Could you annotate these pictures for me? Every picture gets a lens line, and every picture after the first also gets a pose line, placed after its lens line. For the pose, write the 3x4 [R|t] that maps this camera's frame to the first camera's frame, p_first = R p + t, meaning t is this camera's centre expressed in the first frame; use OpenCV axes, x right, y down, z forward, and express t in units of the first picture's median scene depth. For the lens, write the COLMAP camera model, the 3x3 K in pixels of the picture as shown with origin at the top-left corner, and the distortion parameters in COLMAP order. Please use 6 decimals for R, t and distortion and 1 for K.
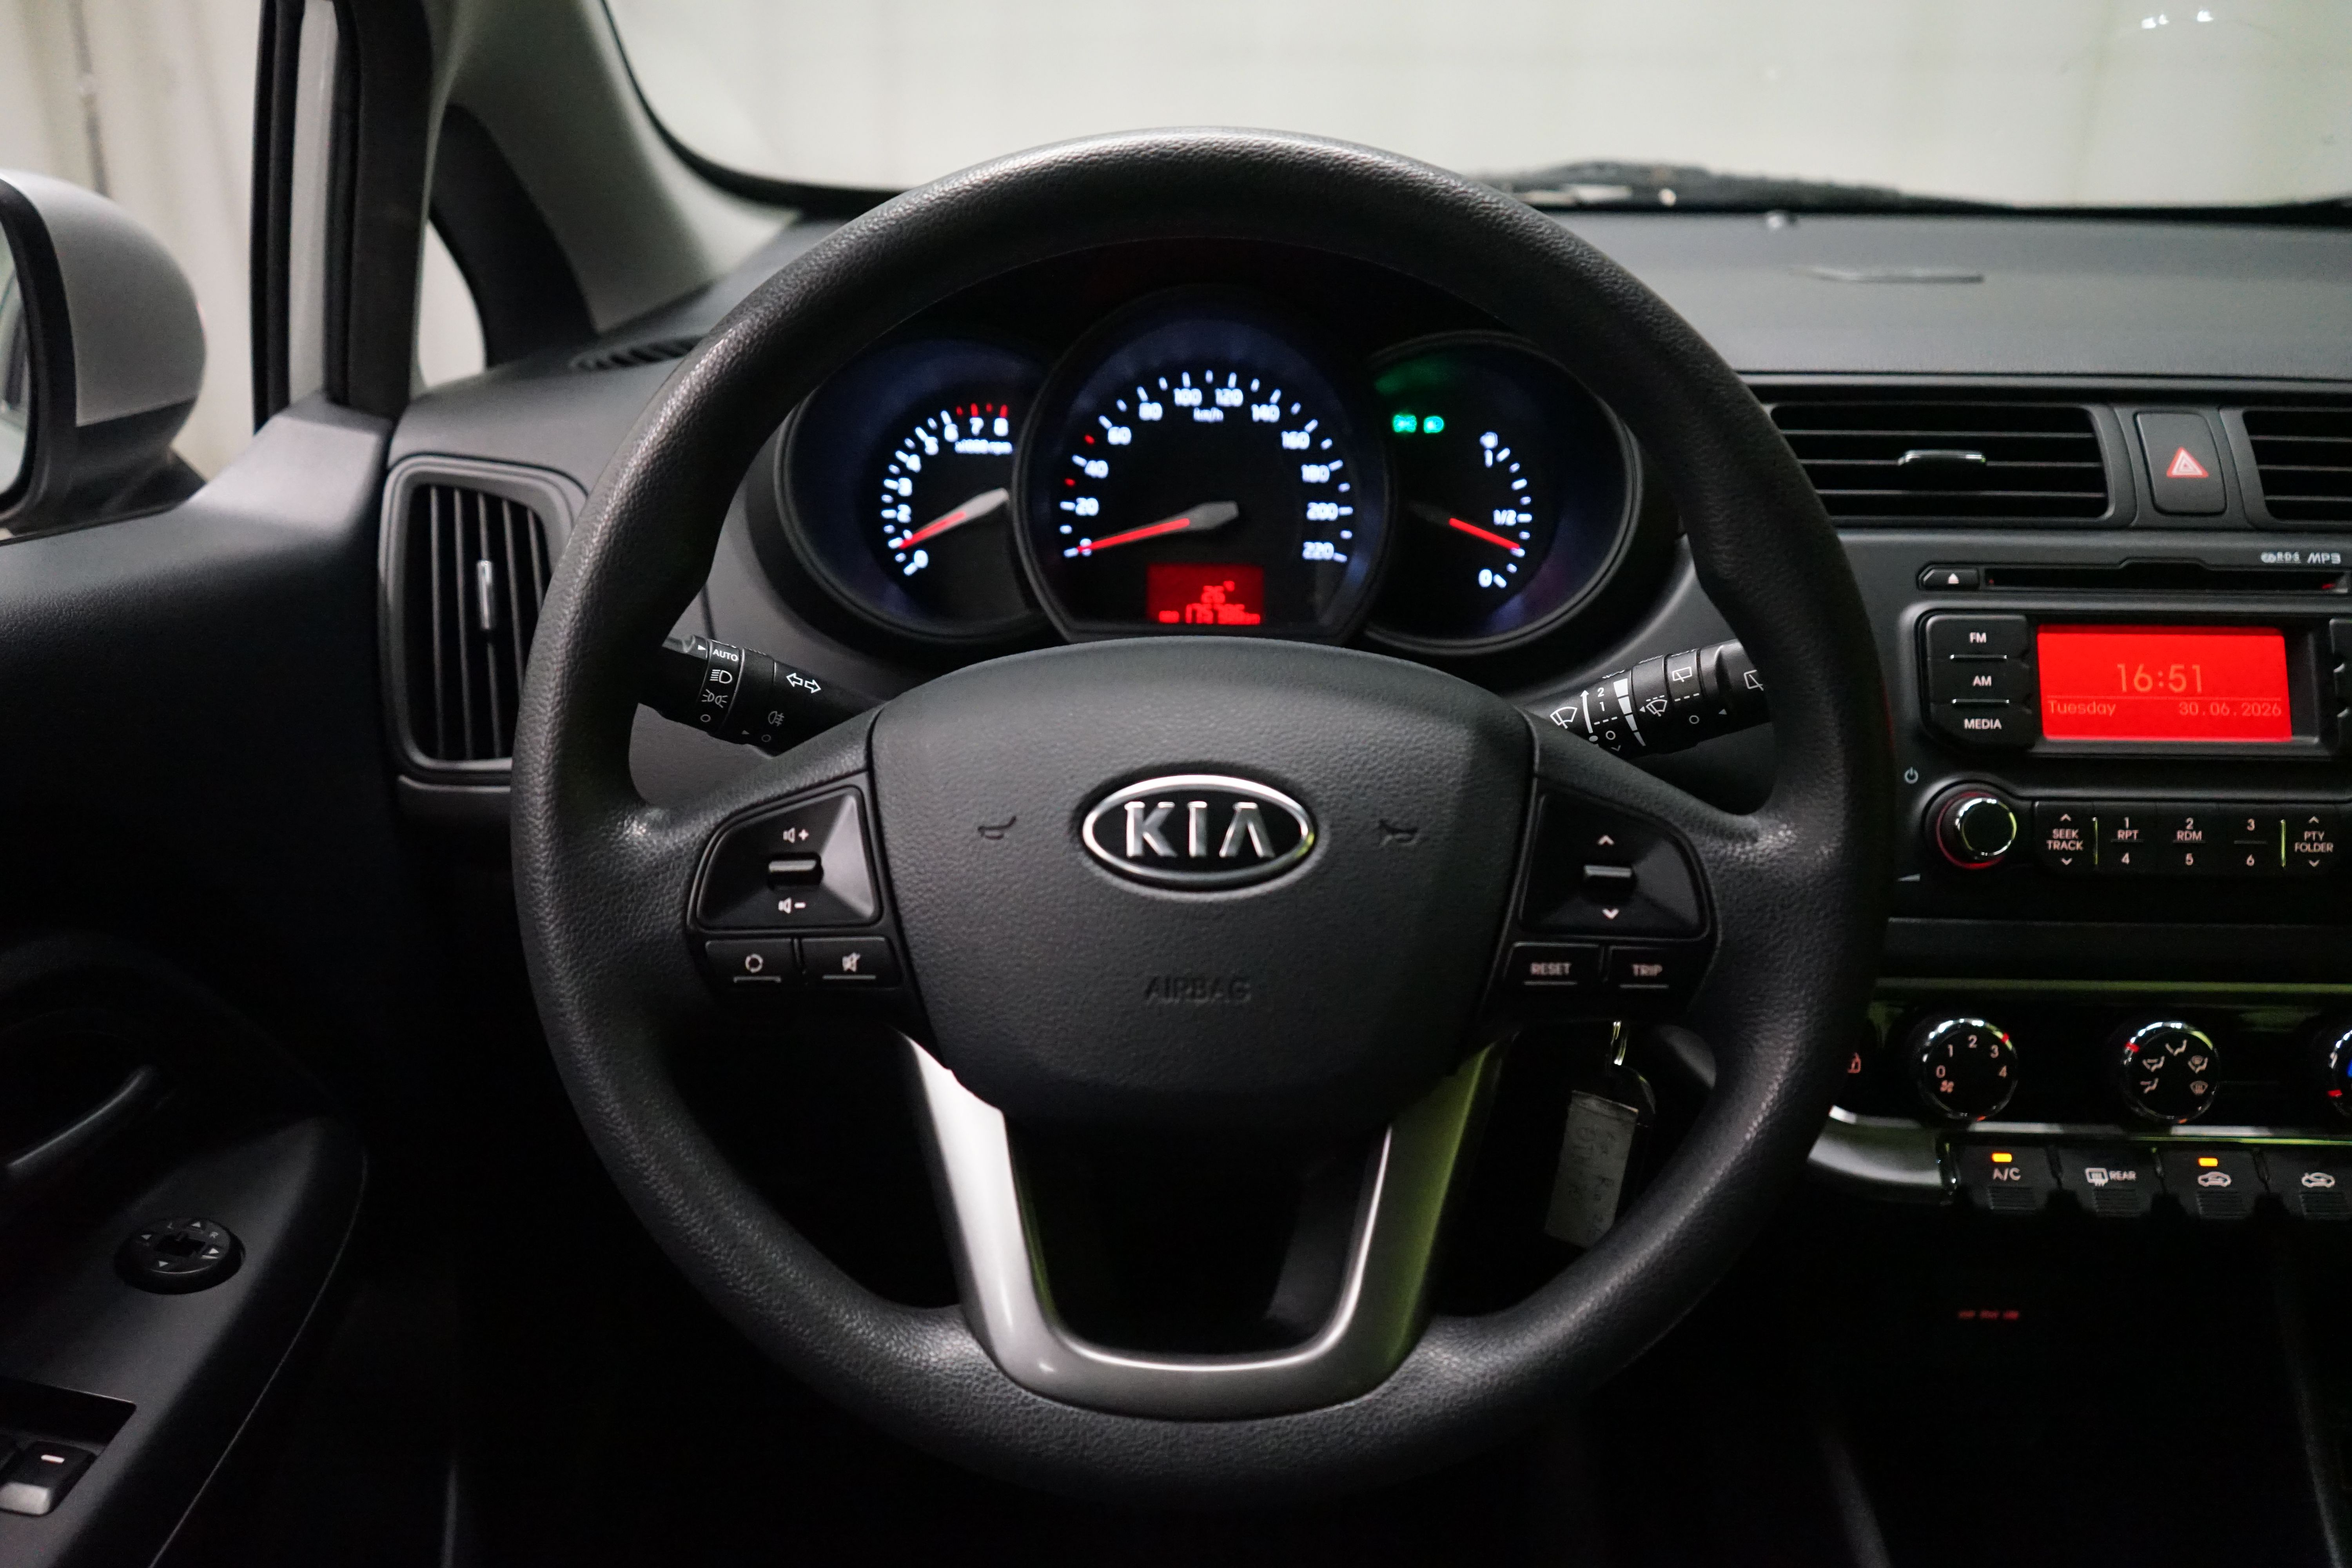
lens RADIAL K [[1880.3, 0, 1178.5], [0, 1880.3, 788.6], [0, 0, 1]] dist [-0.016303, 0.011192]
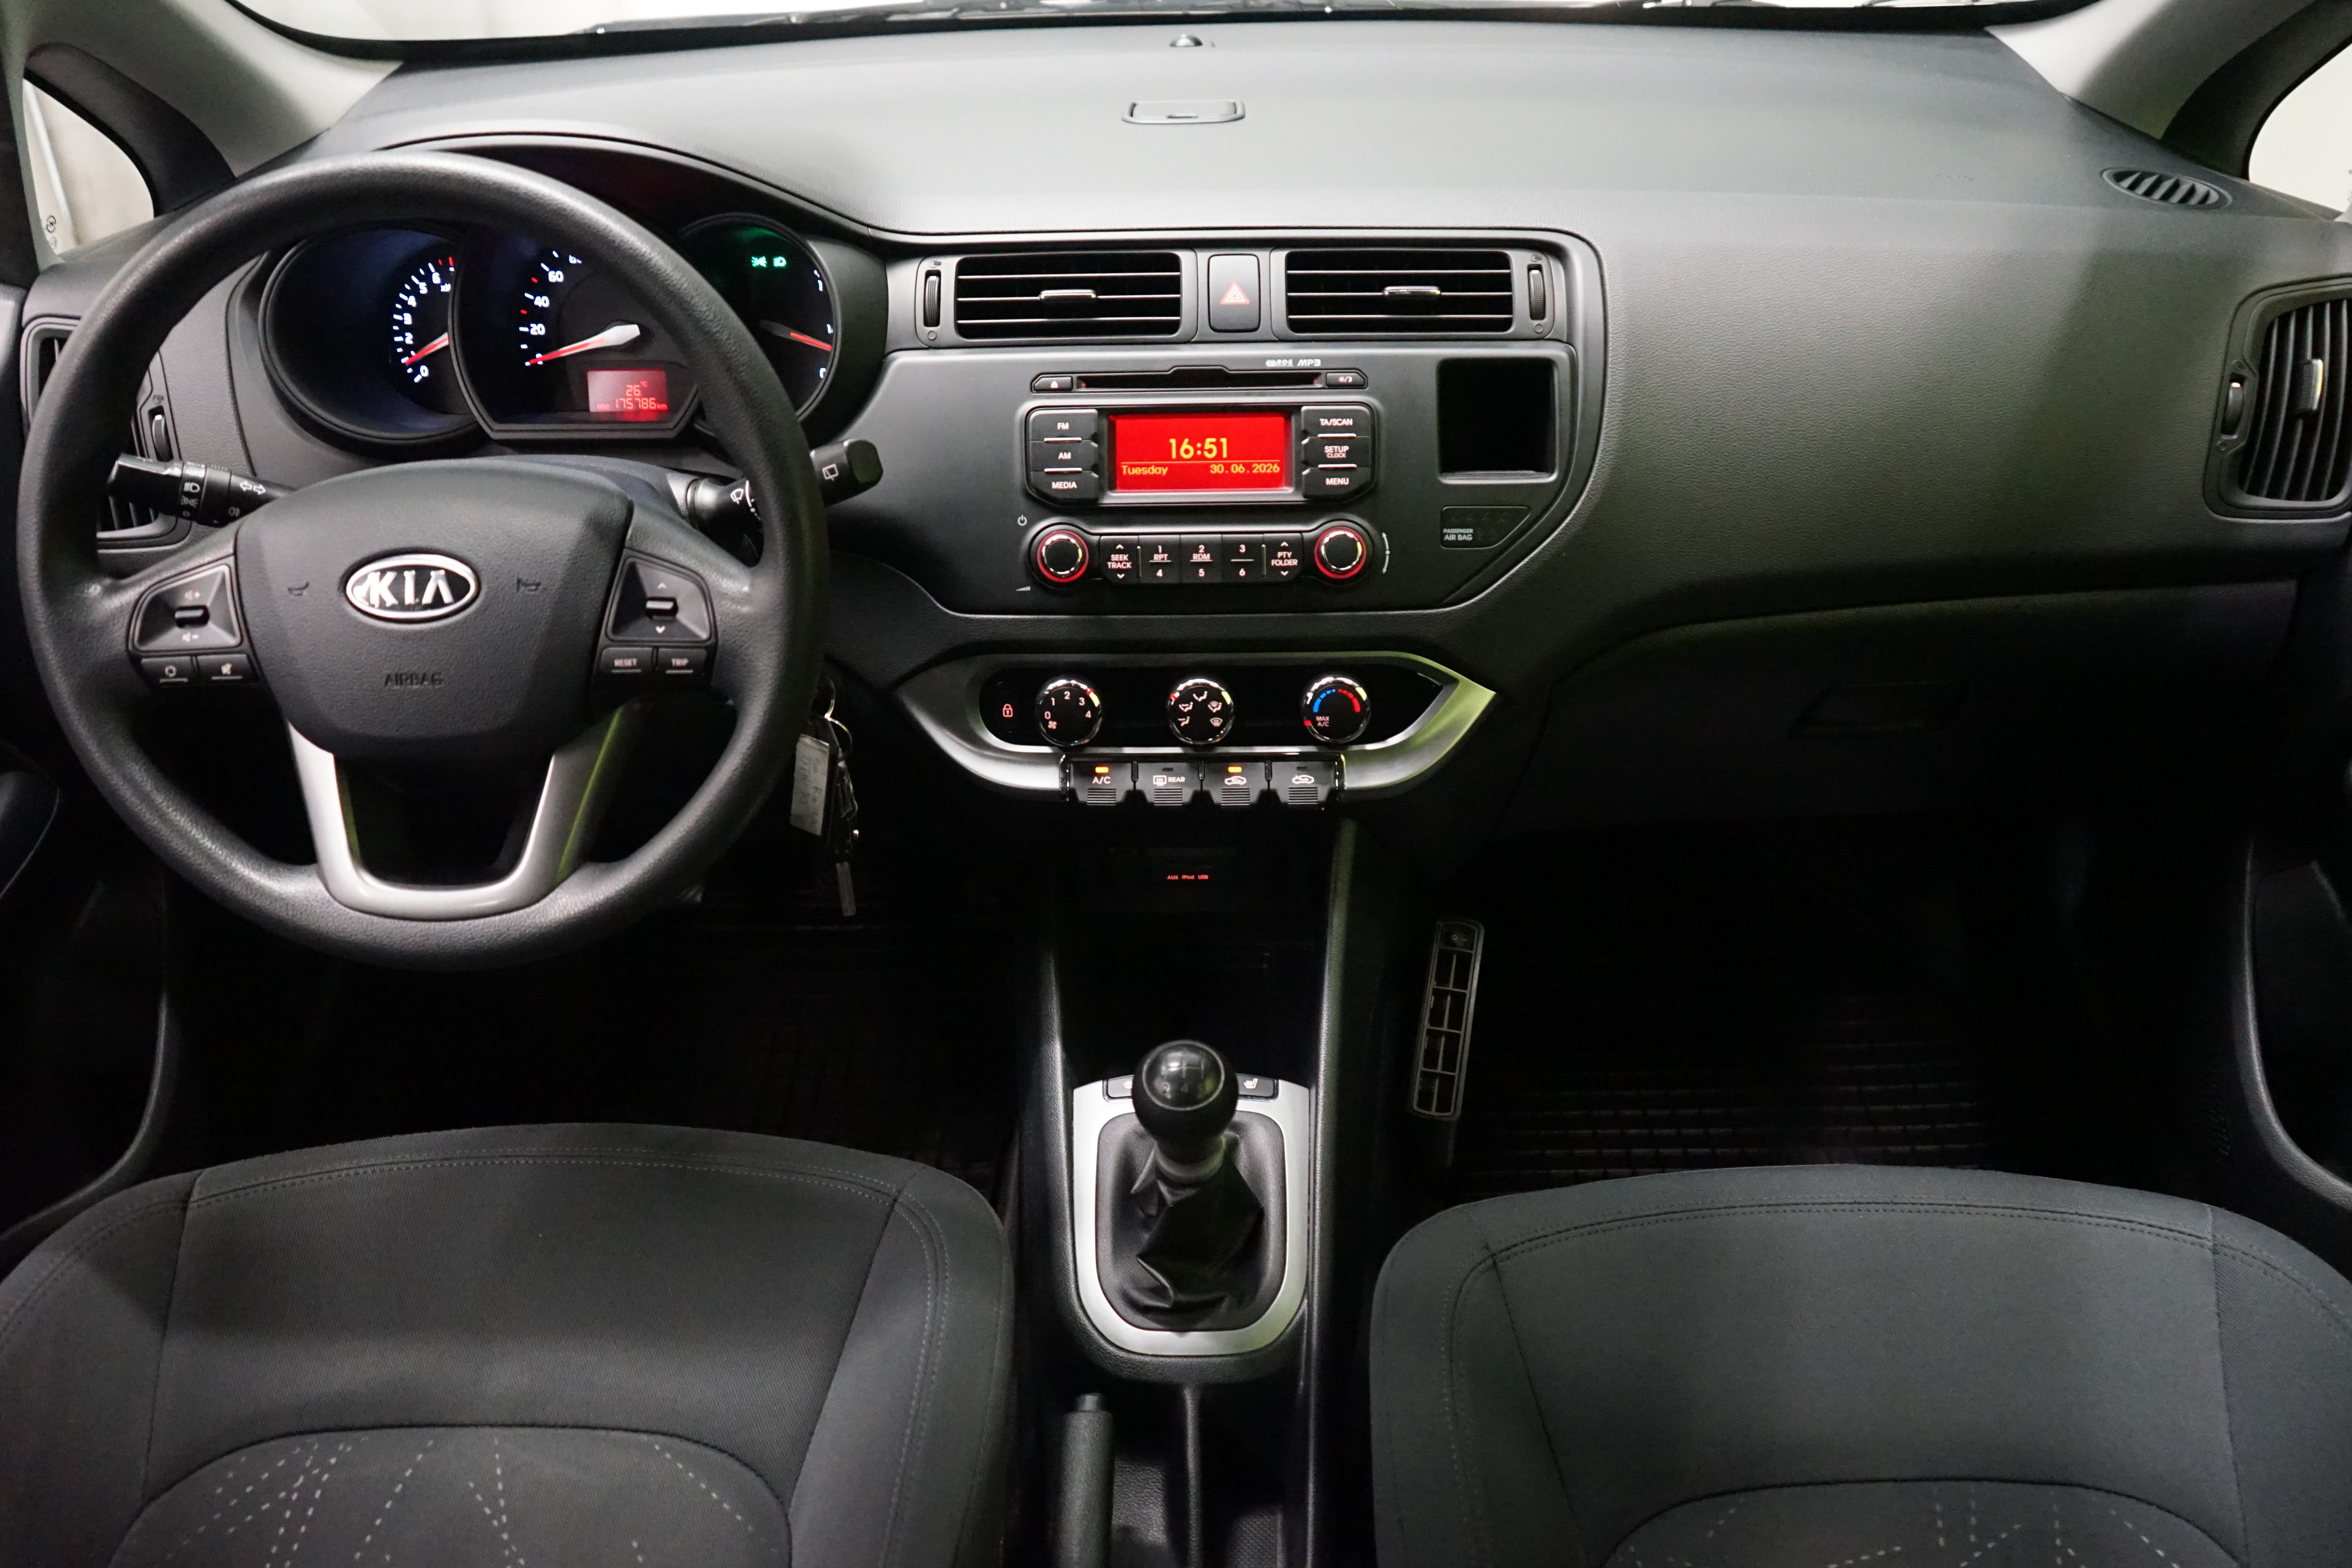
lens RADIAL K [[1880.3, 0, 1180.0], [0, 1880.3, 786.8], [0, 0, 1]] dist [-0.016303, 0.011192]
pose [[0.999541, -0.023505, -0.019116, 0.459957], [0.026568, 0.983274, 0.180184, -0.055465], [0.014561, -0.180609, 0.983447, -0.440301]]
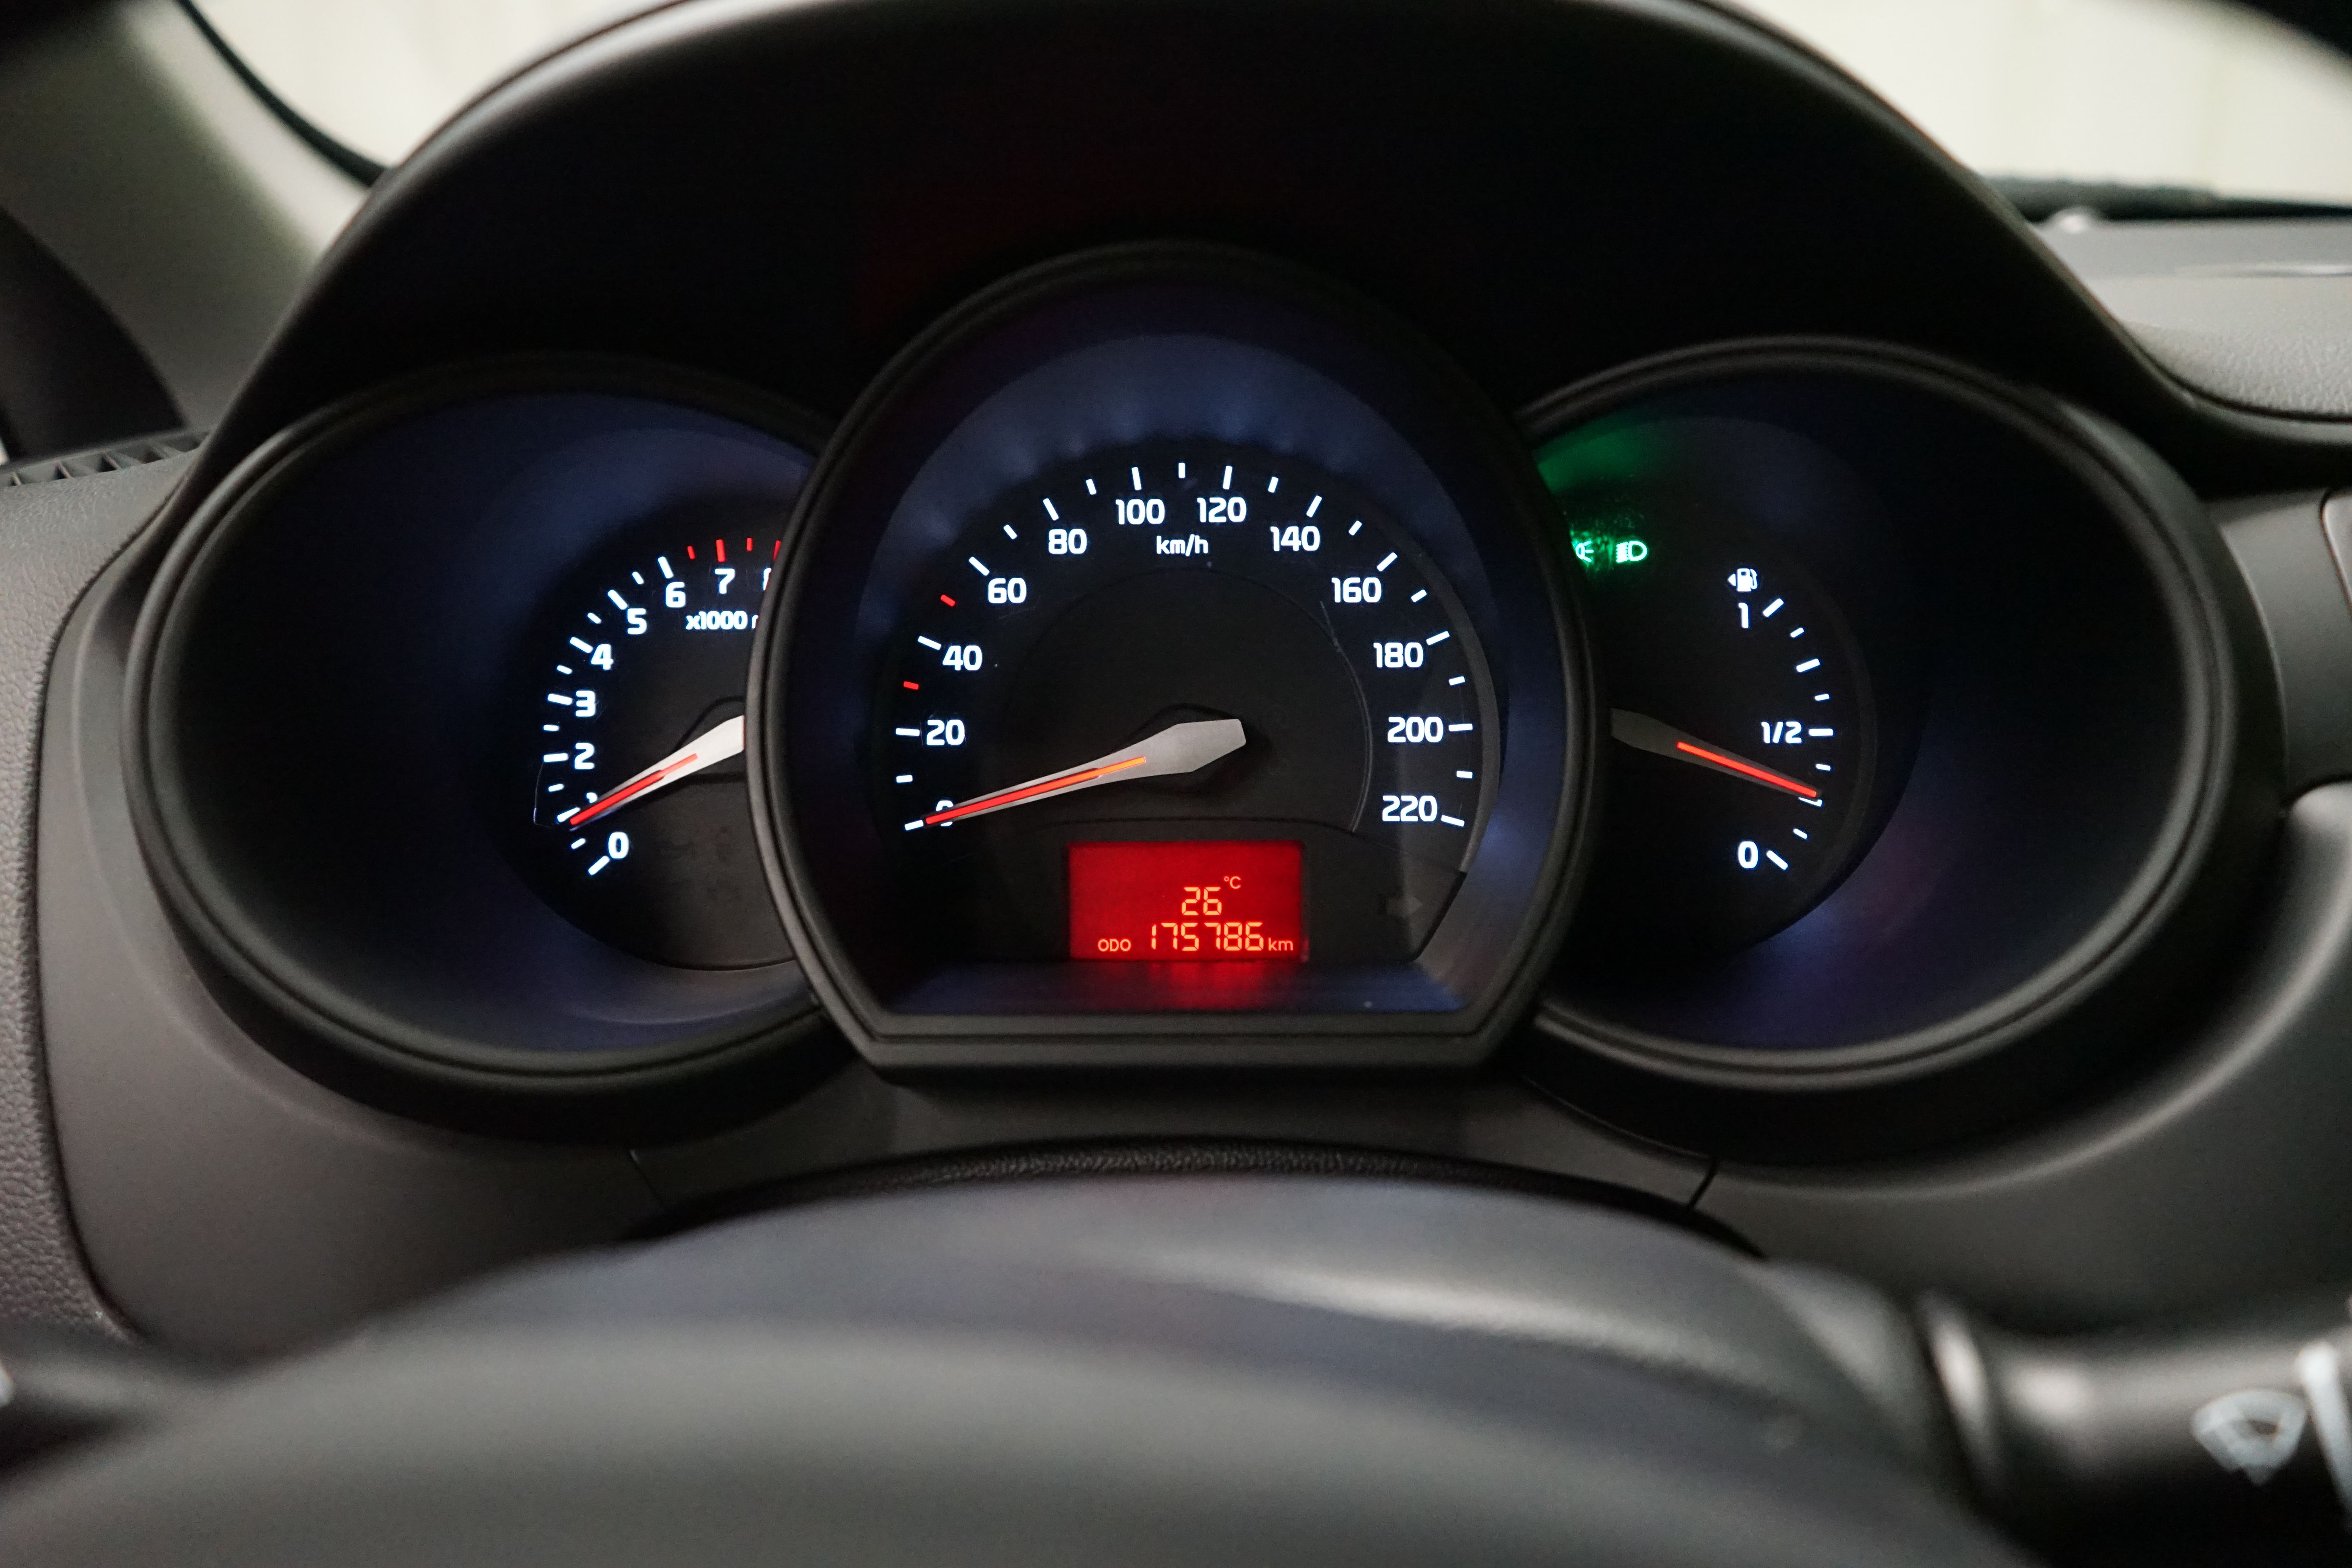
lens RADIAL K [[1880.3, 0, 1184.9], [0, 1880.3, 785.1], [0, 0, 1]] dist [-0.016303, 0.011192]
pose [[0.999535, -0.027149, -0.013866, 0.022470], [0.026109, 0.997180, -0.070364, -0.101502], [0.015737, 0.069969, 0.997425, 0.512288]]
